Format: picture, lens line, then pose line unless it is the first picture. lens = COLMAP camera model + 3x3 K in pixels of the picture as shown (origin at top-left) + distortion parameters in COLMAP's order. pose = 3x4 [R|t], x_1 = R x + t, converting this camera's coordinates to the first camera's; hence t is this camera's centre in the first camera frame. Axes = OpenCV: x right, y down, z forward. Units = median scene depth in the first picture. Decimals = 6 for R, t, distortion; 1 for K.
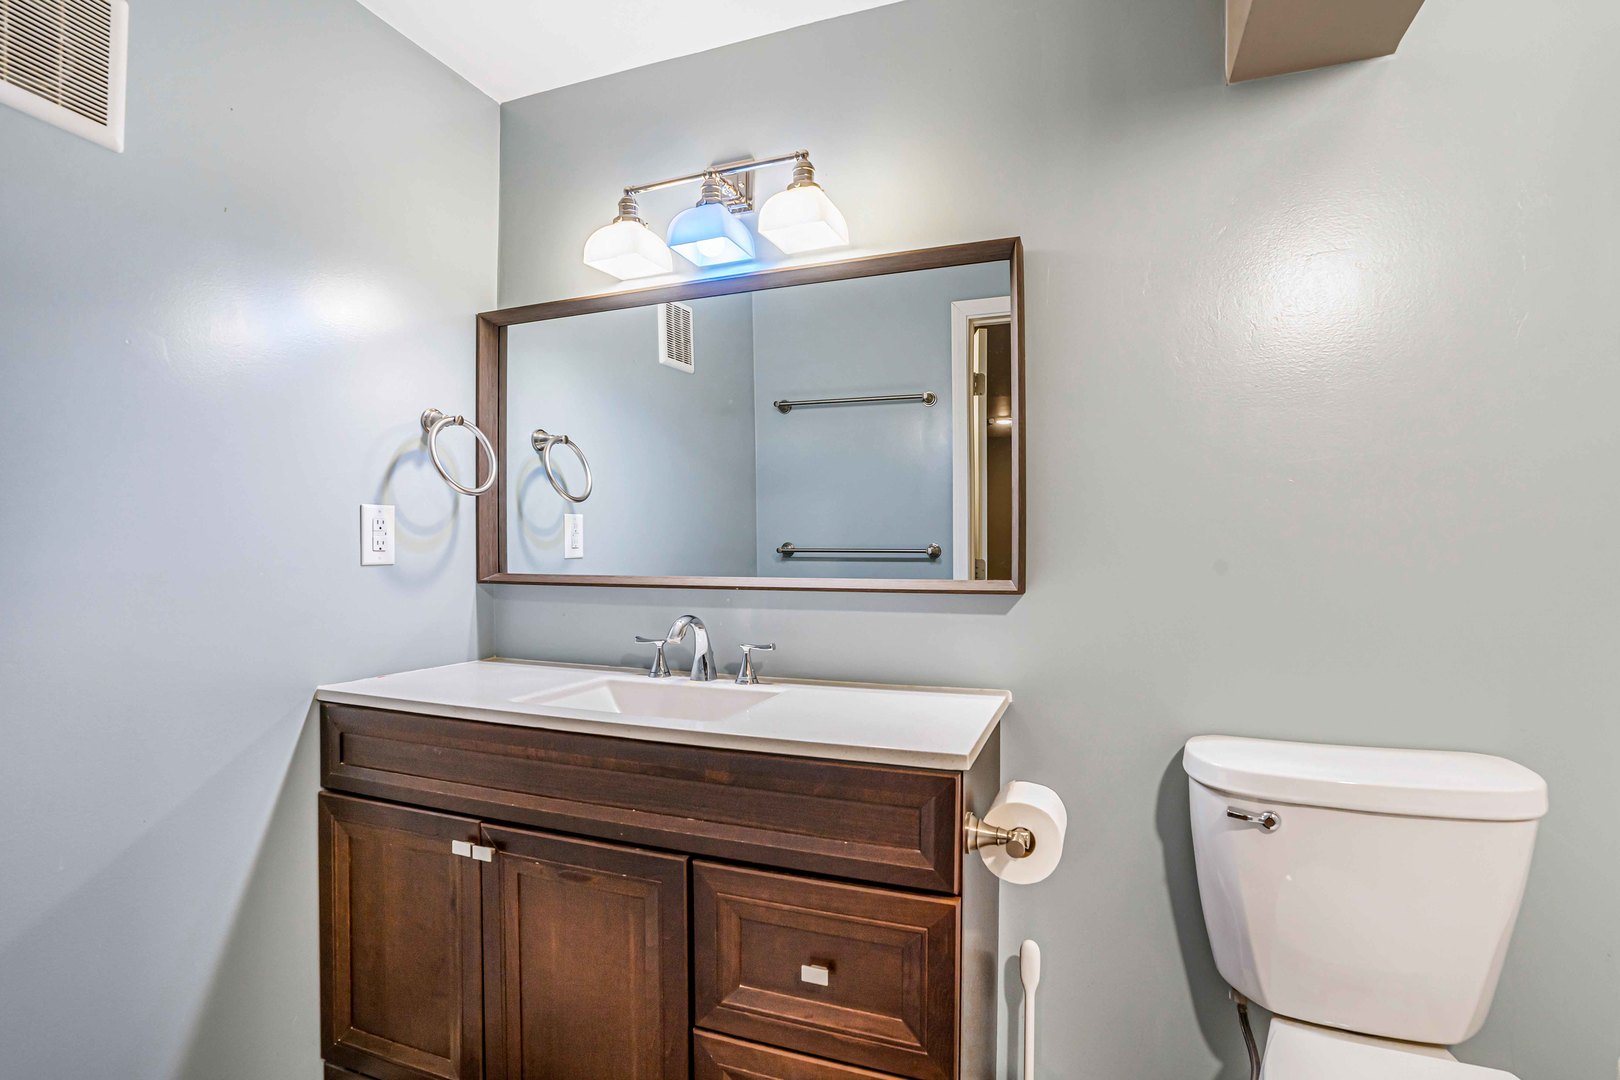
lens RADIAL K [[741.3, 0, 806.3], [0, 741.3, 550.5], [0, 0, 1]] dist [-0.036201, 0.002314]
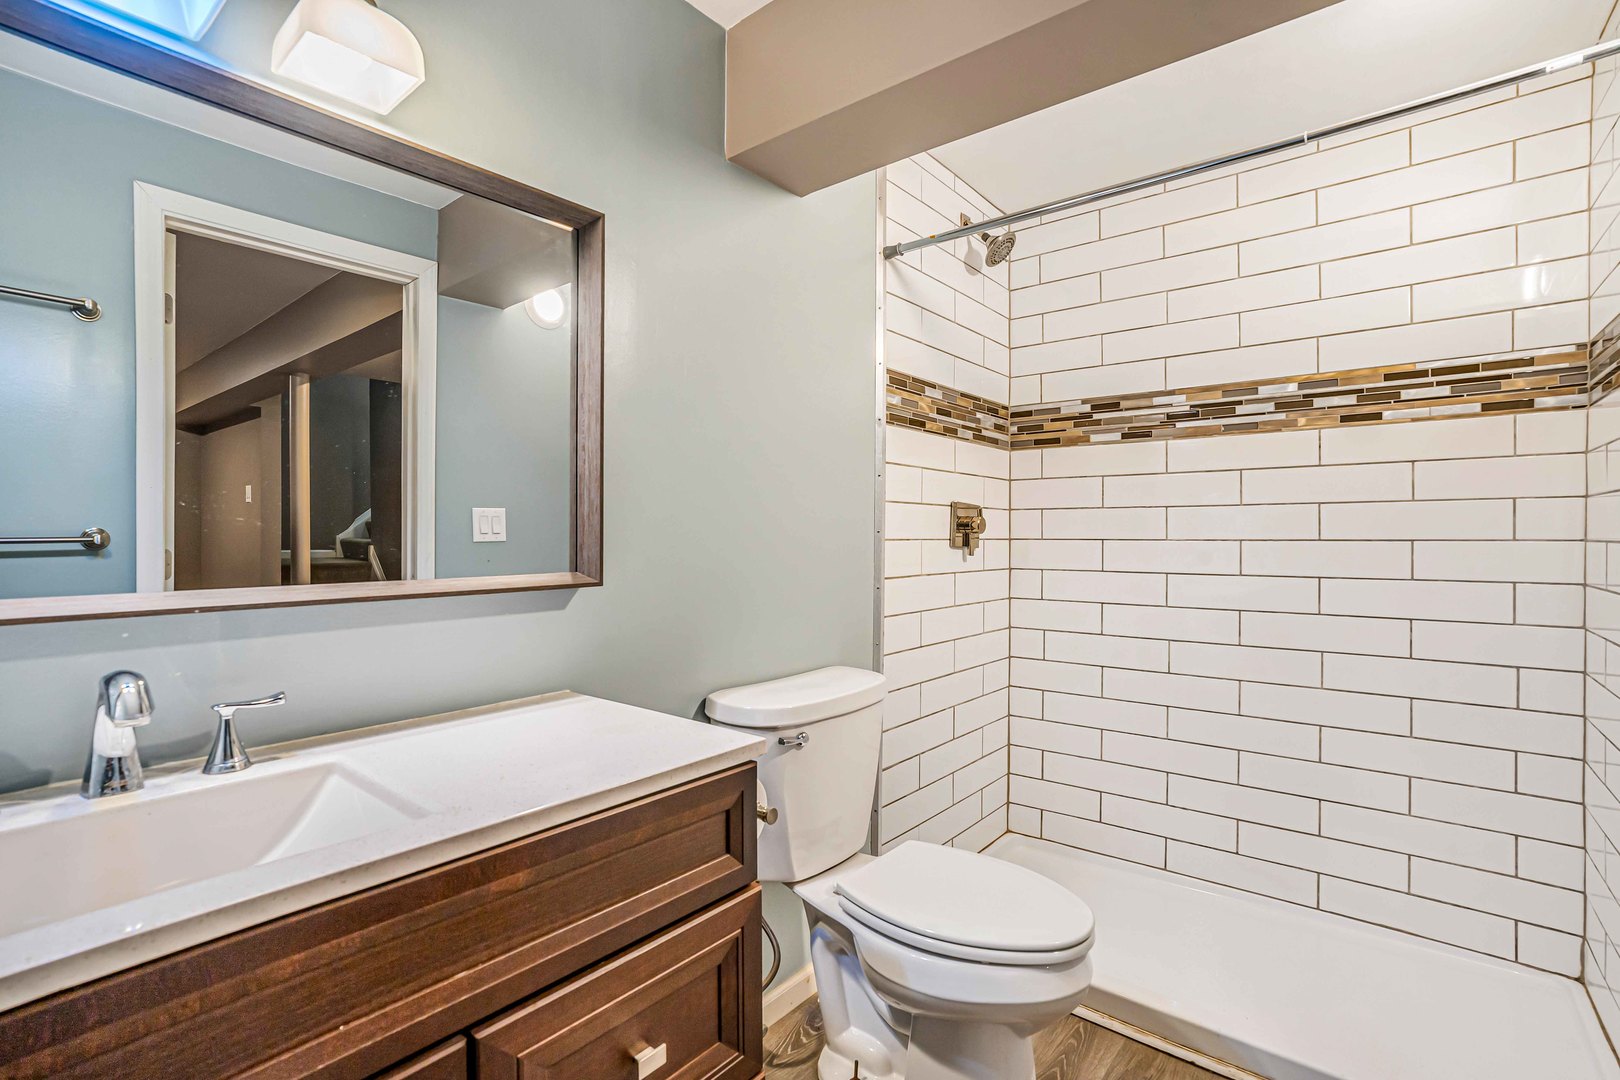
lens RADIAL K [[741.3, 0, 803.1], [0, 741.3, 534.3], [0, 0, 1]] dist [-0.036201, 0.002314]
pose [[0.331376, -0.000060, 0.943499, -0.470832], [0.000903, 1.000000, -0.000253, -0.006884], [-0.943498, 0.000936, 0.331376, 0.383036]]
